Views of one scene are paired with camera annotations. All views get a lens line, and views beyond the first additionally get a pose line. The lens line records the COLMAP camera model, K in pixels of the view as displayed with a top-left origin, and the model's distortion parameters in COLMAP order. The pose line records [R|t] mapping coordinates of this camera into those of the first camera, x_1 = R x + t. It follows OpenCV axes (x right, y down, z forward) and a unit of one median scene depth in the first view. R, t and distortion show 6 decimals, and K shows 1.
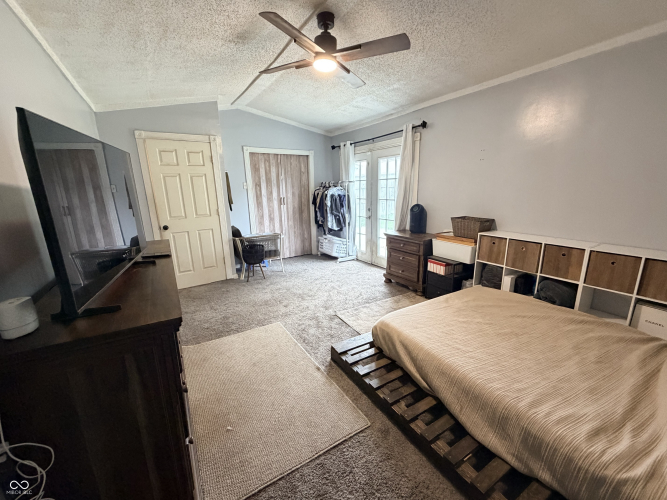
lens RADIAL K [[273.3, 0, 333.5], [0, 273.3, 250.0], [0, 0, 1]] dist [-0.000415, -0.000072]
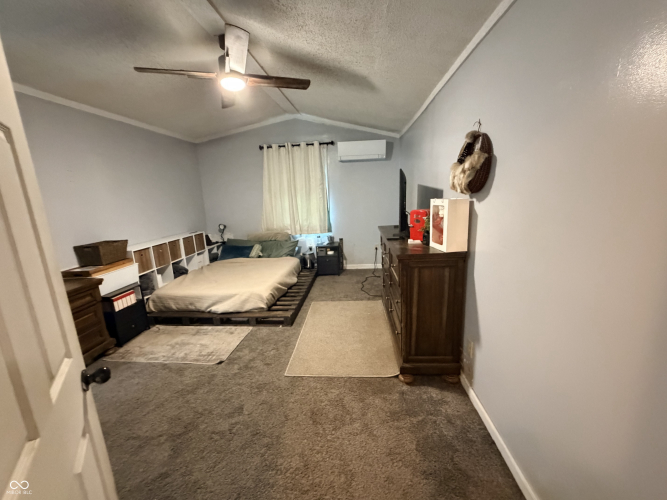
lens RADIAL K [[273.3, 0, 333.5], [0, 273.3, 250.0], [0, 0, 1]] dist [-0.000415, -0.000072]
pose [[-0.803902, -0.074169, 0.590119, -0.712337], [0.189332, 0.908666, 0.372128, -0.304807], [-0.563822, 0.410882, -0.716436, 1.281860]]
